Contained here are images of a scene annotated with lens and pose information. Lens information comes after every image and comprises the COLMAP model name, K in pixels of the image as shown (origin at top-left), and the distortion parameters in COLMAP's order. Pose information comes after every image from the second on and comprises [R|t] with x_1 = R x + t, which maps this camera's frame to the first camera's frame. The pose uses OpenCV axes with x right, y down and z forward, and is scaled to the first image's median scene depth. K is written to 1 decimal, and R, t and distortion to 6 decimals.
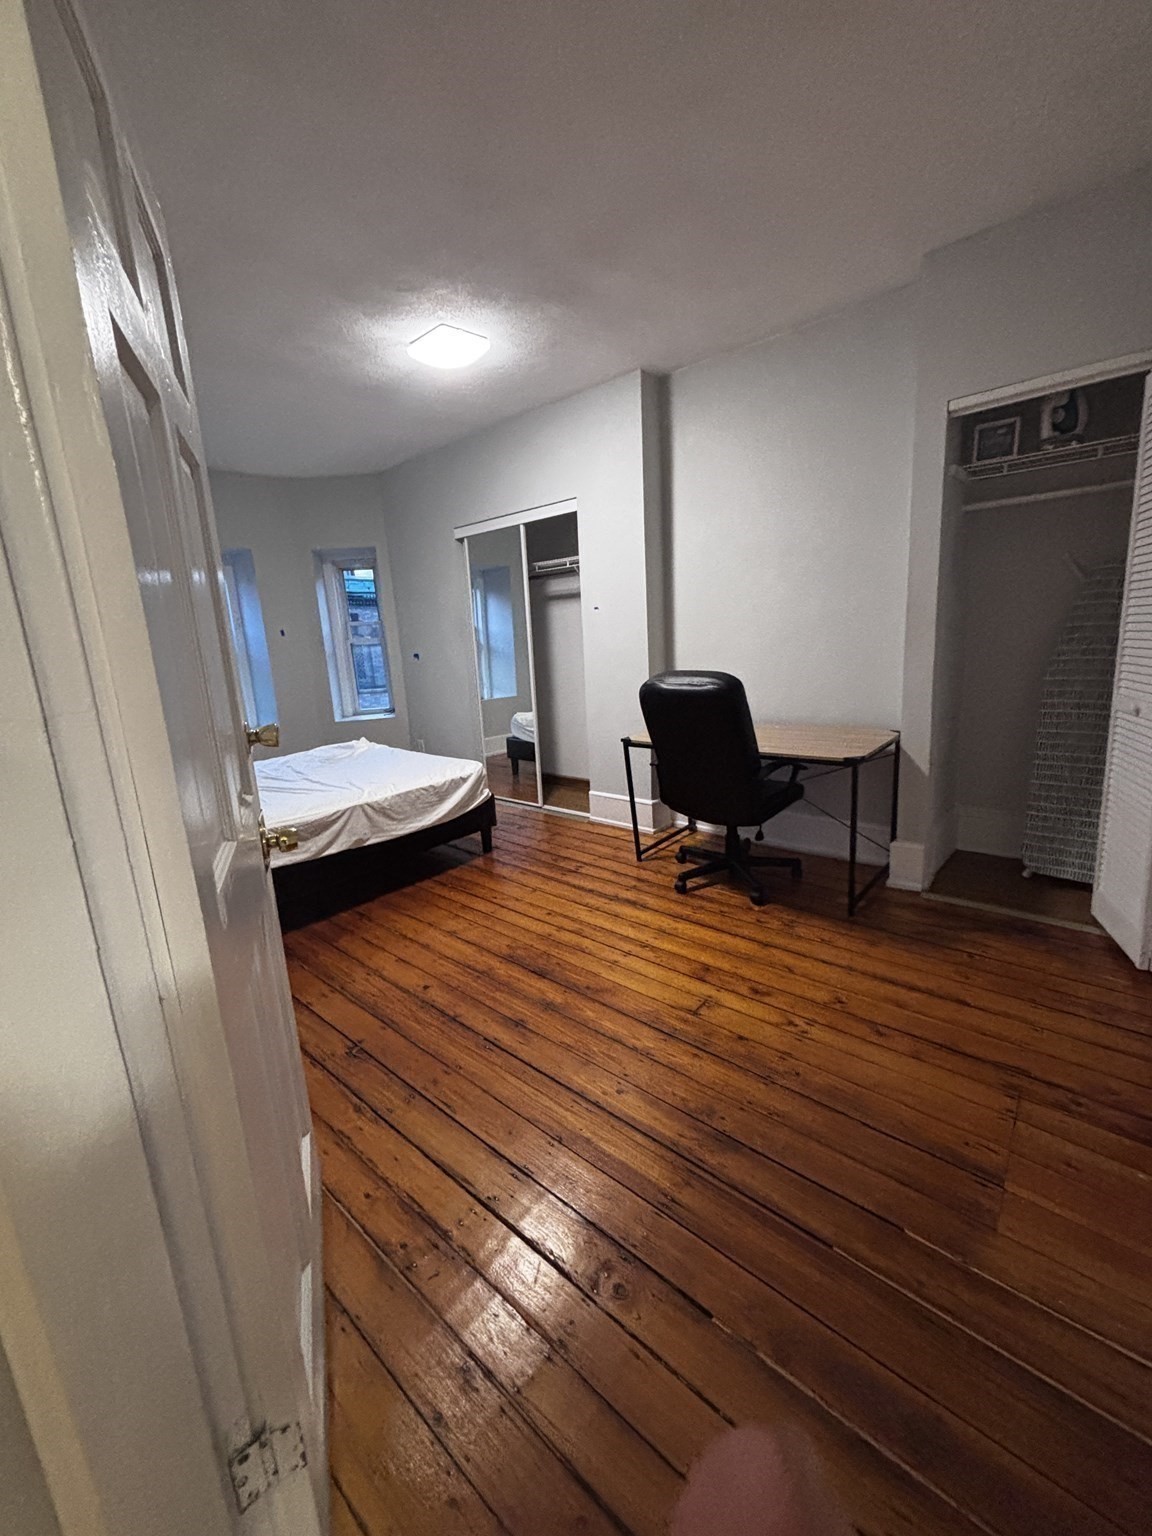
lens RADIAL K [[613.6, 0, 576.0], [0, 613.6, 768.0], [0, 0, 1]] dist [0.085357, -0.000046]
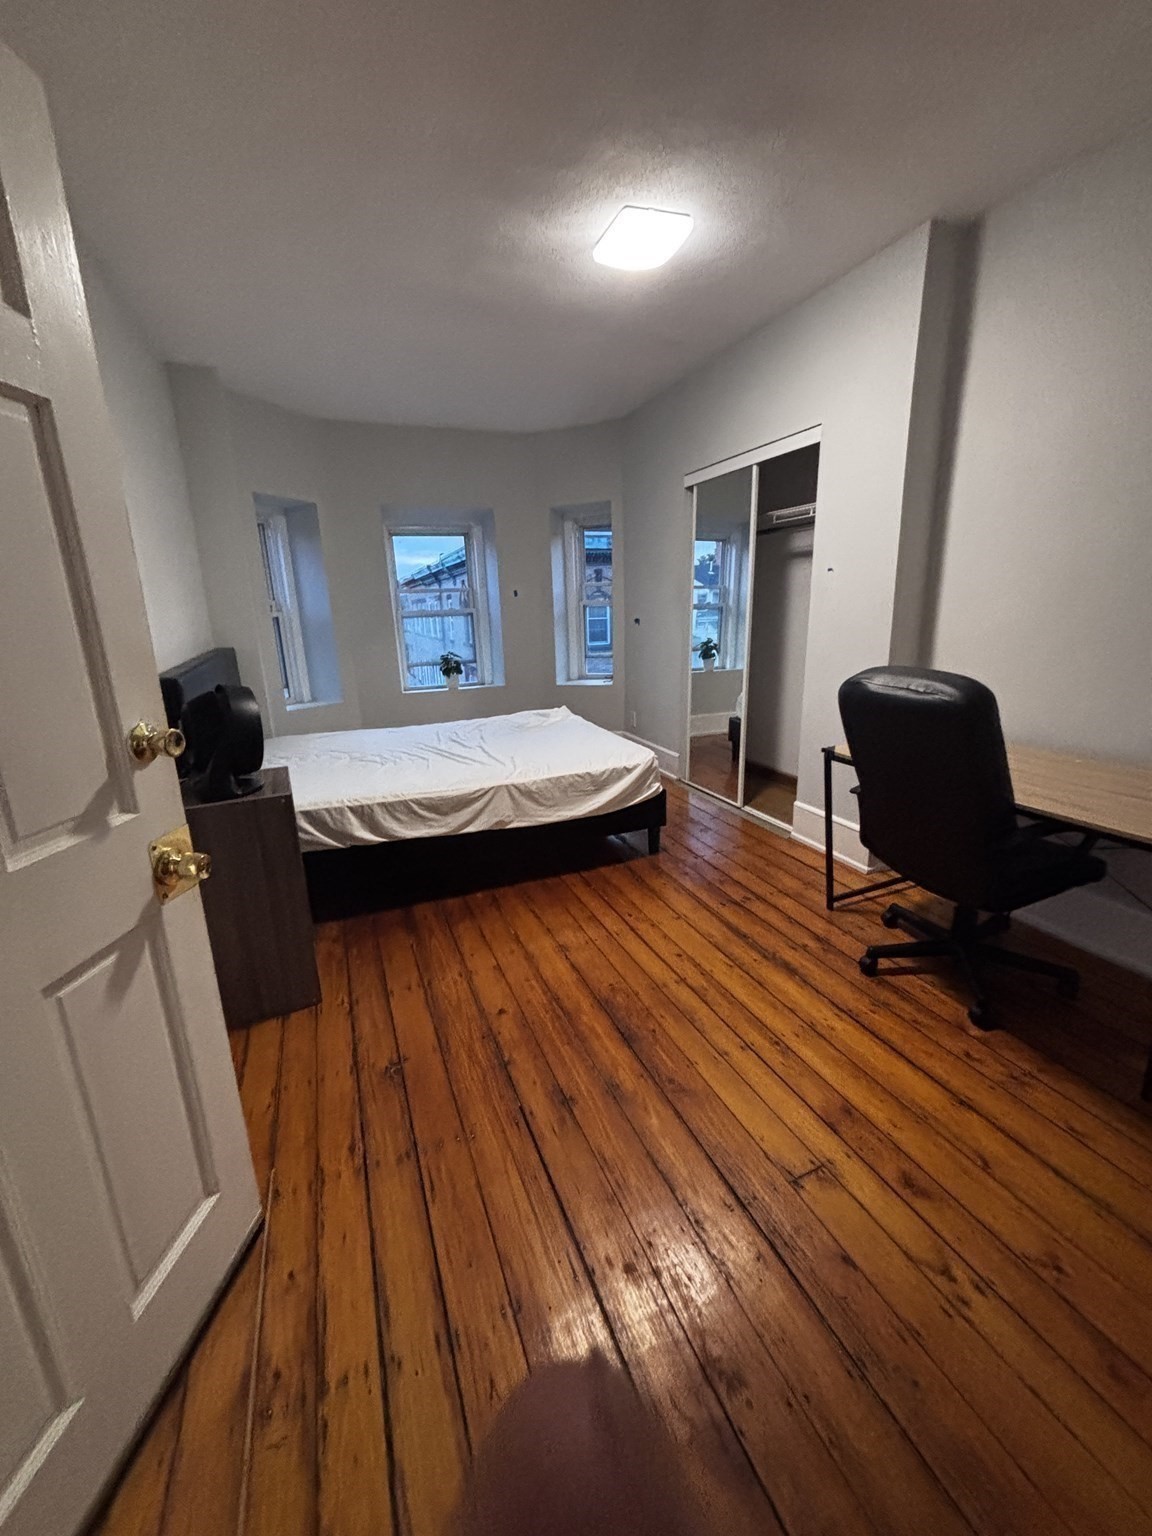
lens RADIAL K [[619.2, 0, 596.5], [0, 619.2, 769.7], [0, 0, 1]] dist [0.032879, 0.000035]
pose [[0.904884, 0.145096, -0.400164, 0.138623], [-0.118435, 0.988809, 0.090718, -0.061393], [0.408849, -0.034696, 0.911942, 0.202242]]
